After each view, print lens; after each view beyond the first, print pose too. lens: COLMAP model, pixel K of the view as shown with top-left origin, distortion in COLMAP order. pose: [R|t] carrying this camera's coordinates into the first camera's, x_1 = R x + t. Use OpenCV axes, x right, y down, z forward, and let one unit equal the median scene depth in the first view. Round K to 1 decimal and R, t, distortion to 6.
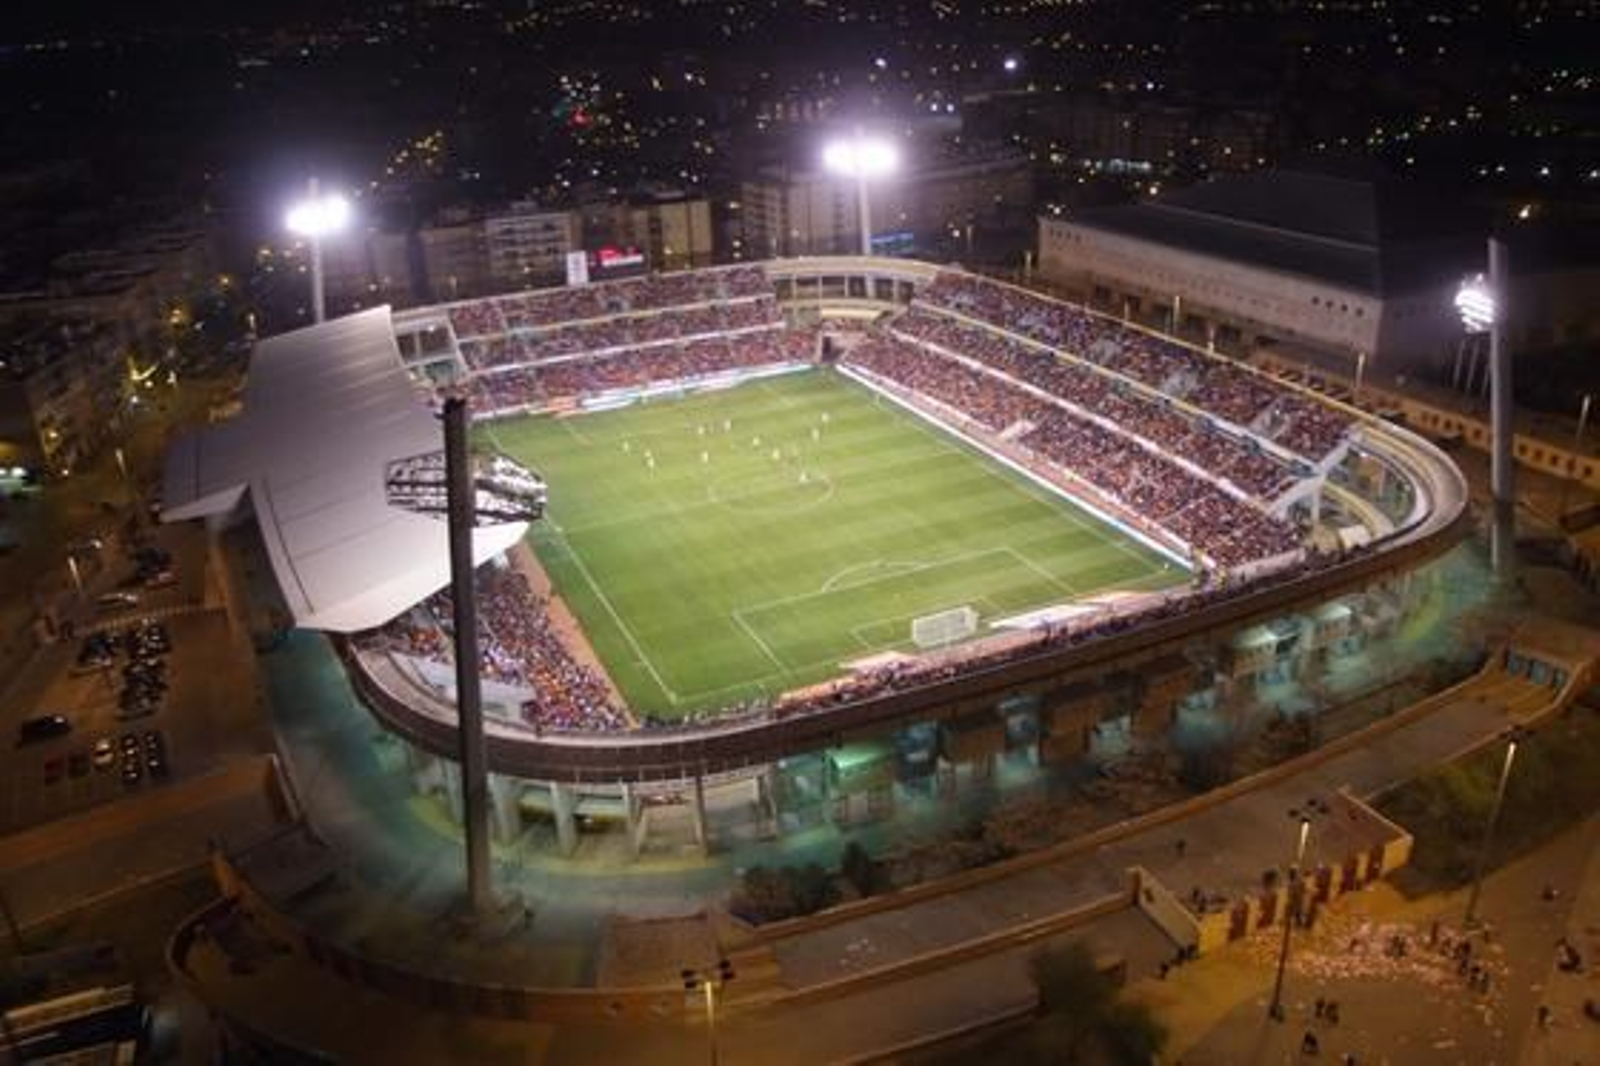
lens RADIAL K [[1259.7, 0, 800.0], [0, 1259.7, 533.0], [0, 0, 1]] dist [-0.109383, 0.102147]
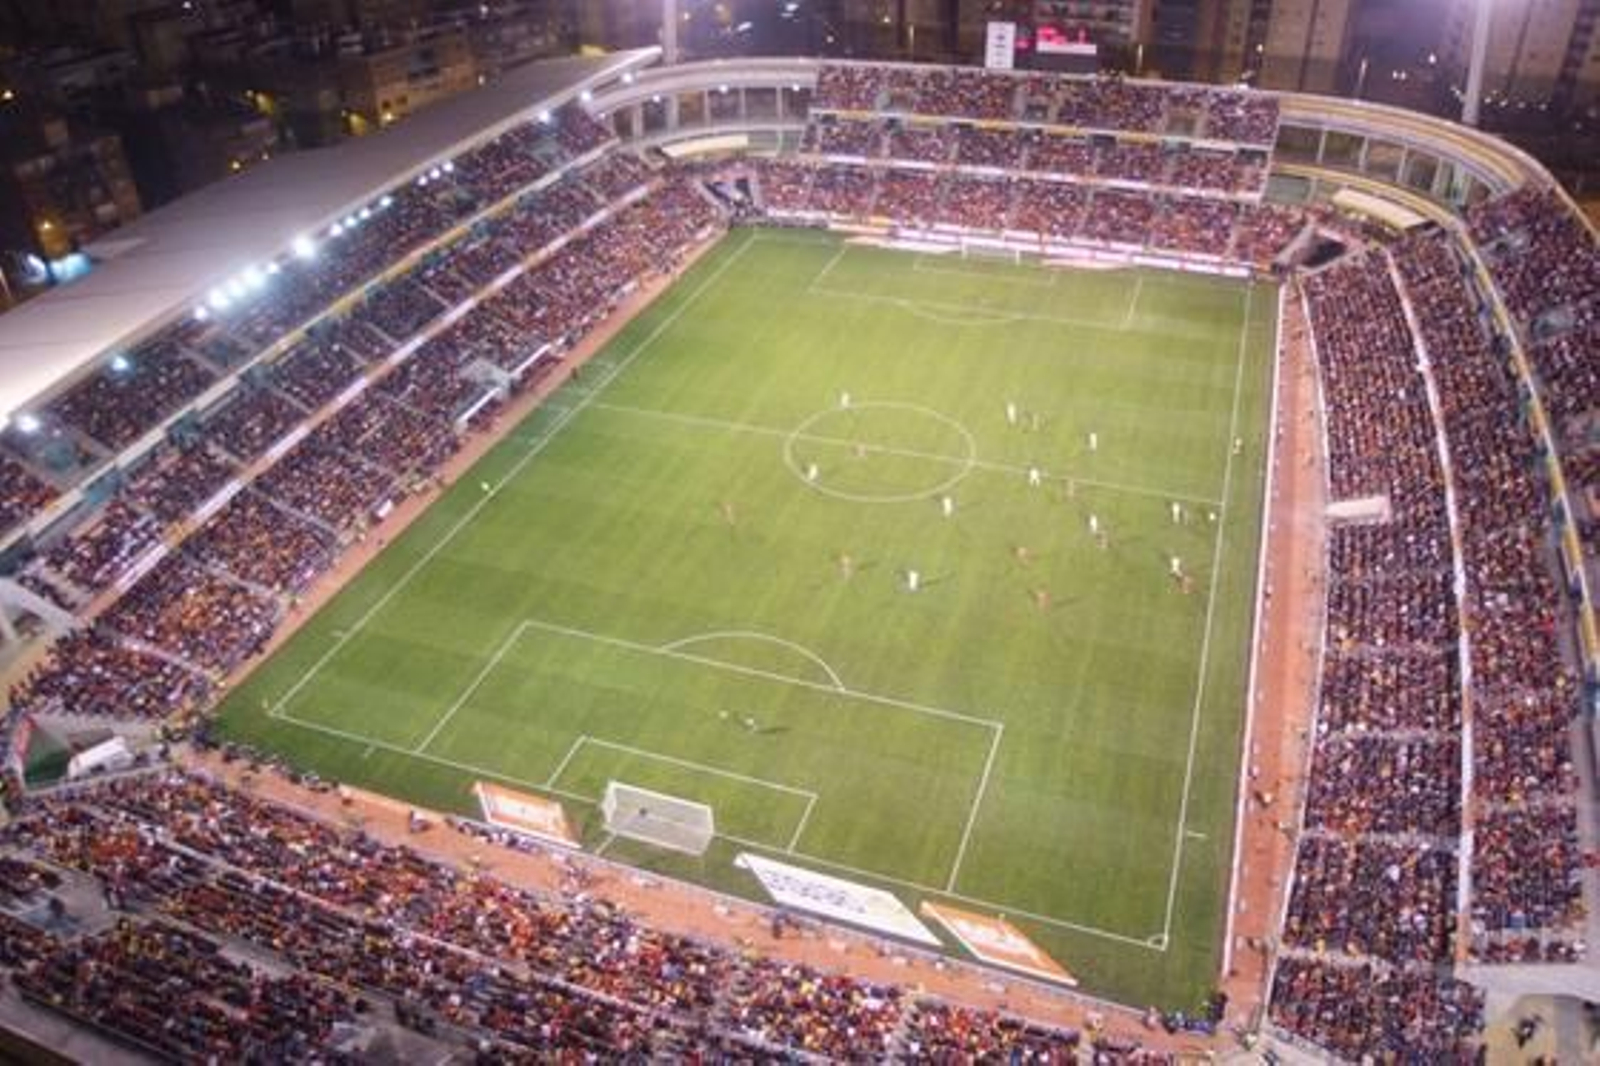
lens RADIAL K [[1259.7, 0, 800.0], [0, 1259.7, 533.0], [0, 0, 1]] dist [-0.109383, 0.102147]
pose [[0.729030, 0.407553, -0.549923, 0.247536], [-0.281740, 0.910872, 0.301554, -0.139624], [0.623809, -0.064906, 0.778877, 0.353727]]
